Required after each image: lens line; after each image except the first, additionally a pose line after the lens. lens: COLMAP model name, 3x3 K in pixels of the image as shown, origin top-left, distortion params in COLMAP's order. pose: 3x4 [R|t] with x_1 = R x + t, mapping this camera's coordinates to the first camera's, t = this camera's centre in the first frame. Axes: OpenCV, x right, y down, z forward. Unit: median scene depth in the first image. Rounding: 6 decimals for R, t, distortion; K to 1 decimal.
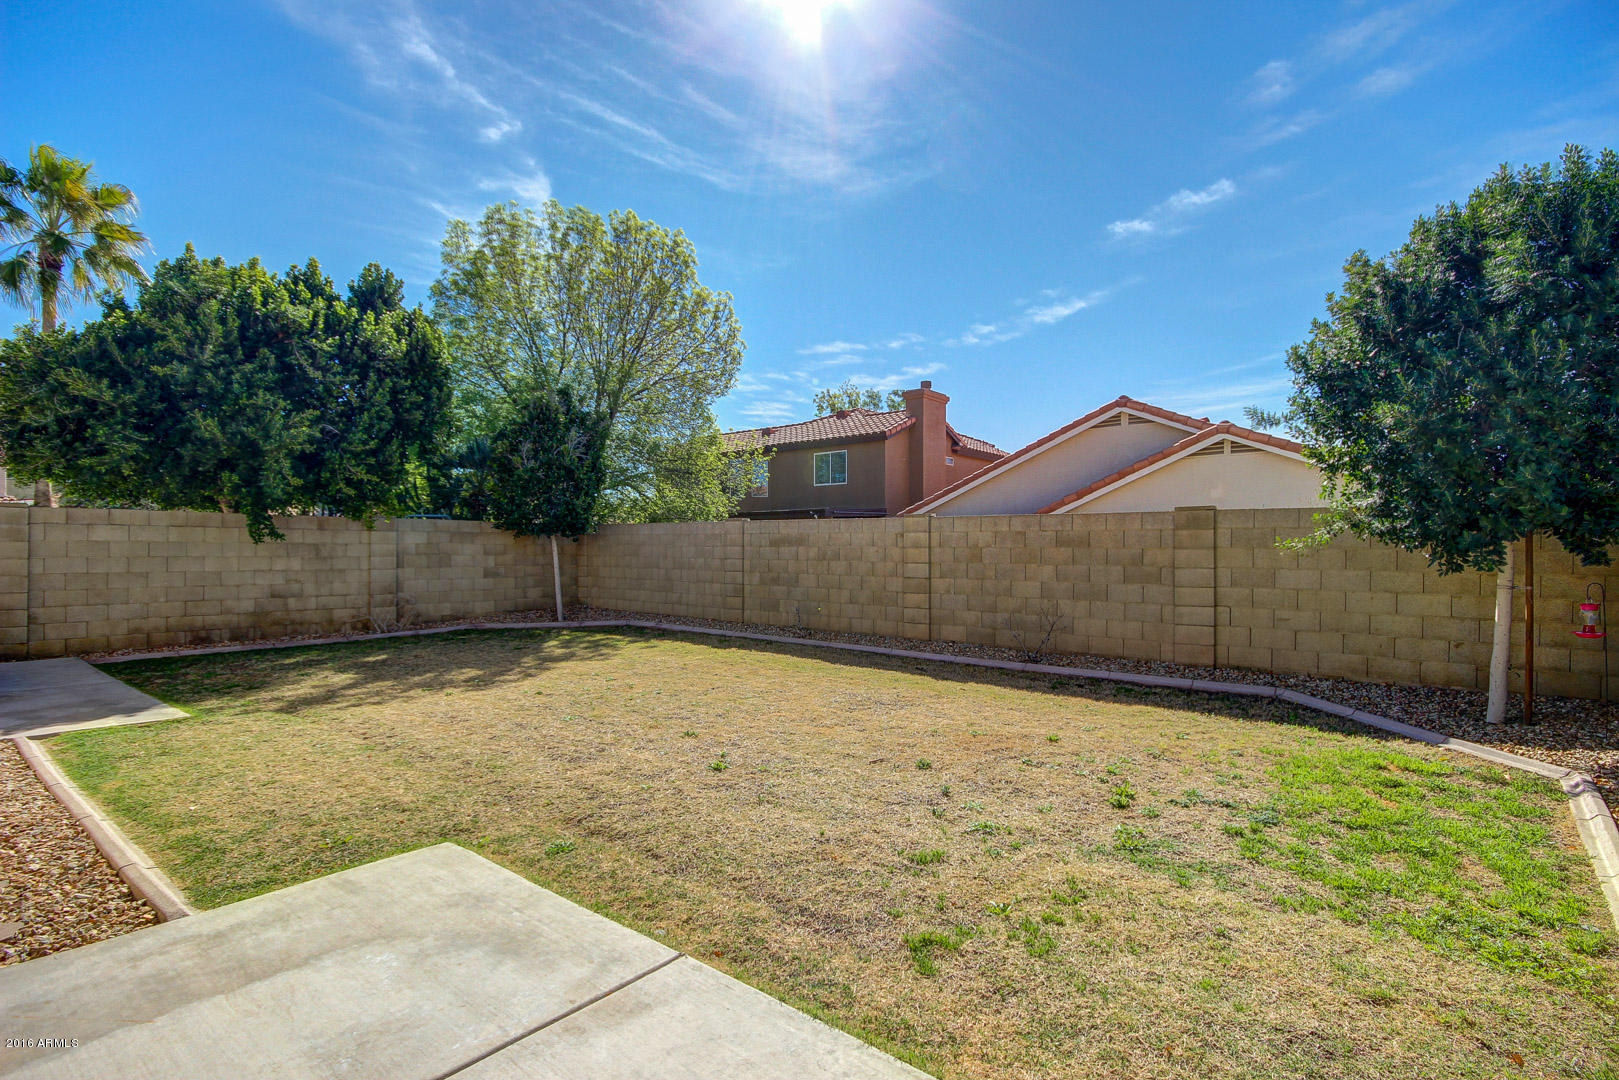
lens RADIAL K [[814.4, 0, 803.7], [0, 814.4, 548.2], [0, 0, 1]] dist [-0.001631, -0.000430]
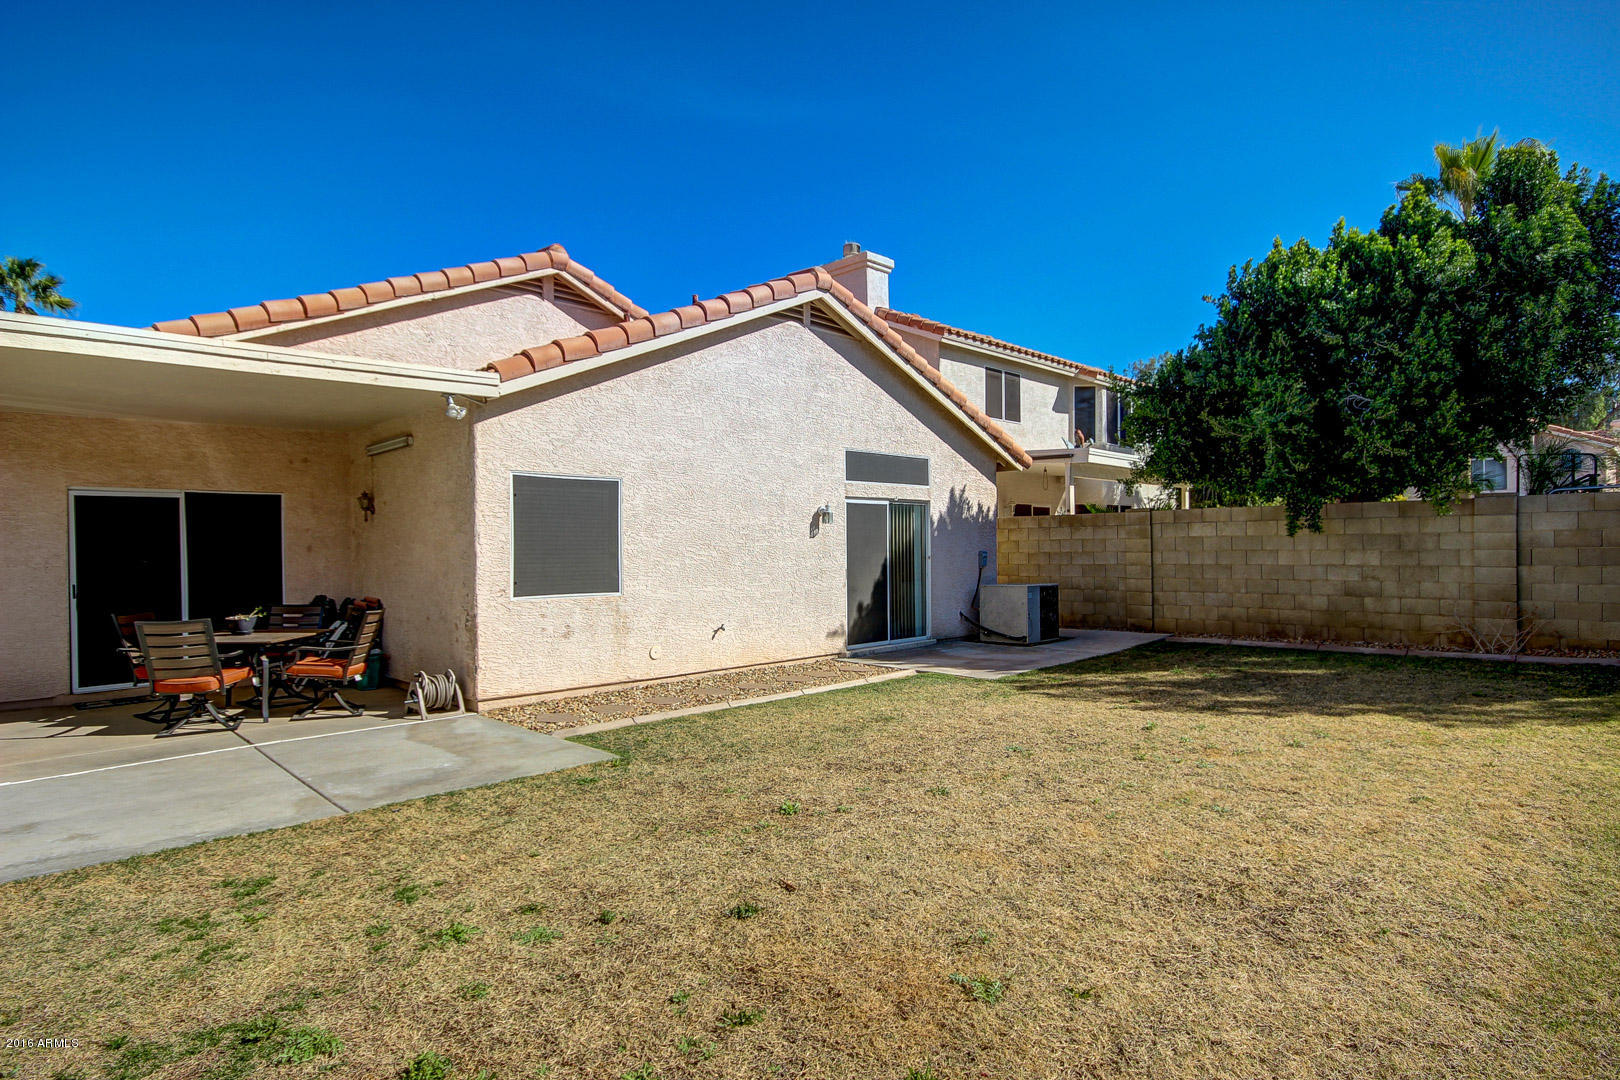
lens RADIAL K [[848.4, 0, 810.0], [0, 848.4, 540.0], [0, 0, 1]] dist [0.020492, -0.000471]
pose [[-0.107099, -0.009337, -0.994205, 0.355484], [0.017538, 0.999783, -0.011279, -0.000451], [0.994094, -0.018644, -0.106911, 0.520025]]
